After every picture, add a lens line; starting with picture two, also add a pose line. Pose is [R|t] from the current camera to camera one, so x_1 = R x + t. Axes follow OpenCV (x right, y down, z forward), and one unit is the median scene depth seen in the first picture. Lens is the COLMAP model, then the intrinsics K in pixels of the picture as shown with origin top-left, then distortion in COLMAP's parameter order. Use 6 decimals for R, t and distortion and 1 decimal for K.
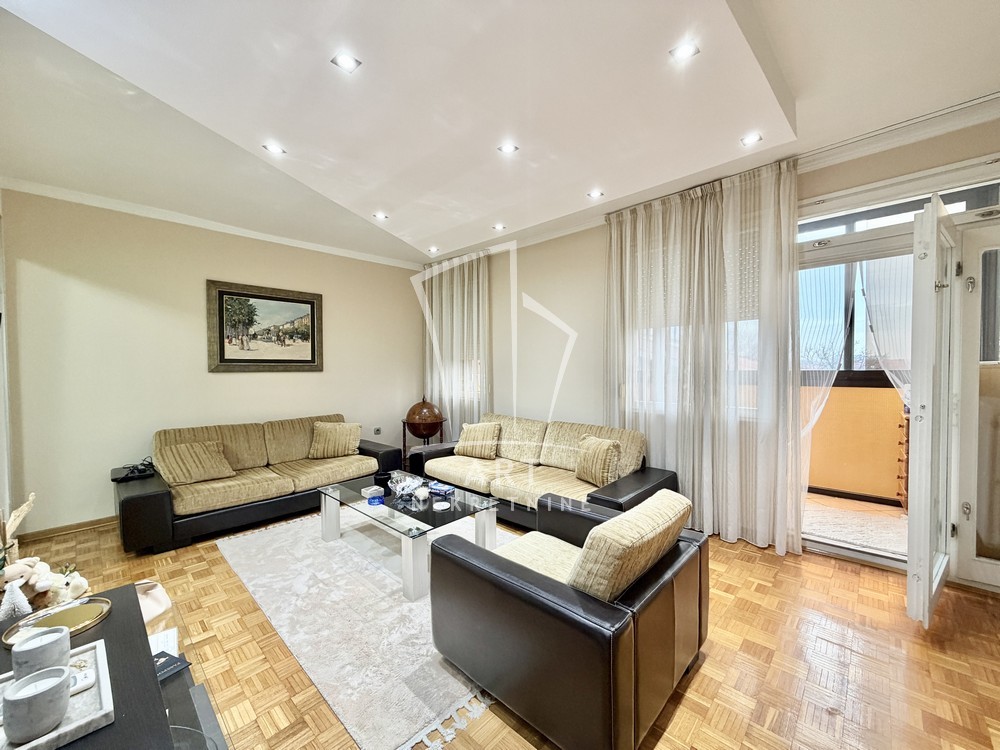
lens RADIAL K [[395.7, 0, 481.8], [0, 395.7, 369.5], [0, 0, 1]] dist [-0.002138, -0.000695]
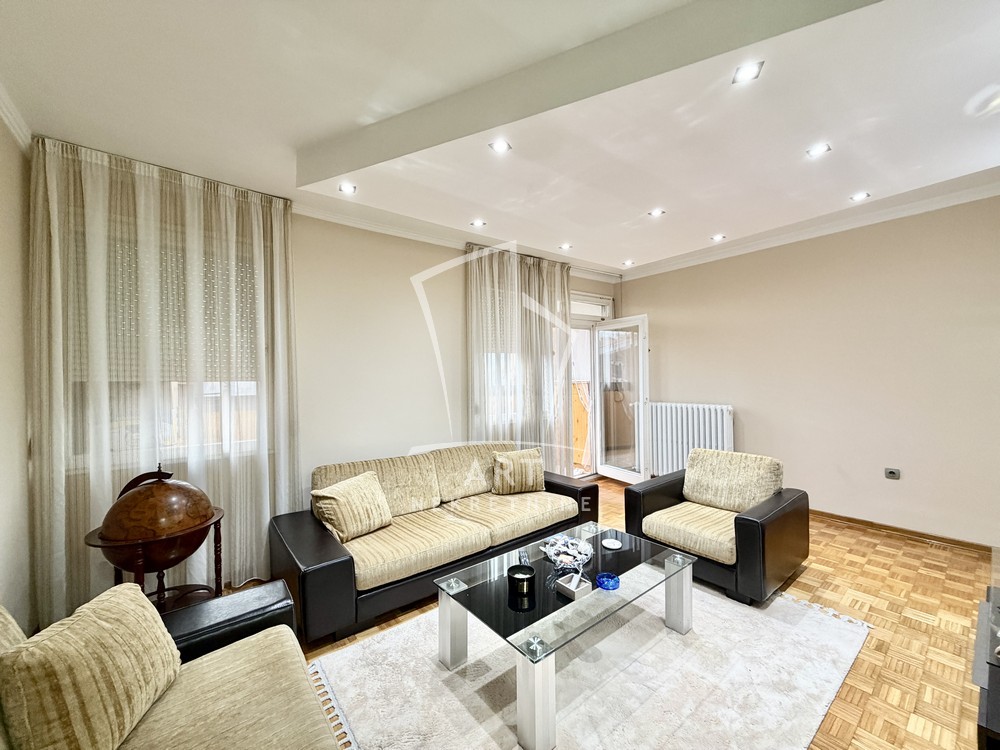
lens RADIAL K [[395.7, 0, 501.8], [0, 395.7, 375.8], [0, 0, 1]] dist [-0.002138, -0.000695]
pose [[0.125083, 0.007551, 0.992118, -1.041774], [0.031934, 0.999422, -0.011632, -0.034491], [-0.991632, 0.033137, 0.124769, 1.138112]]
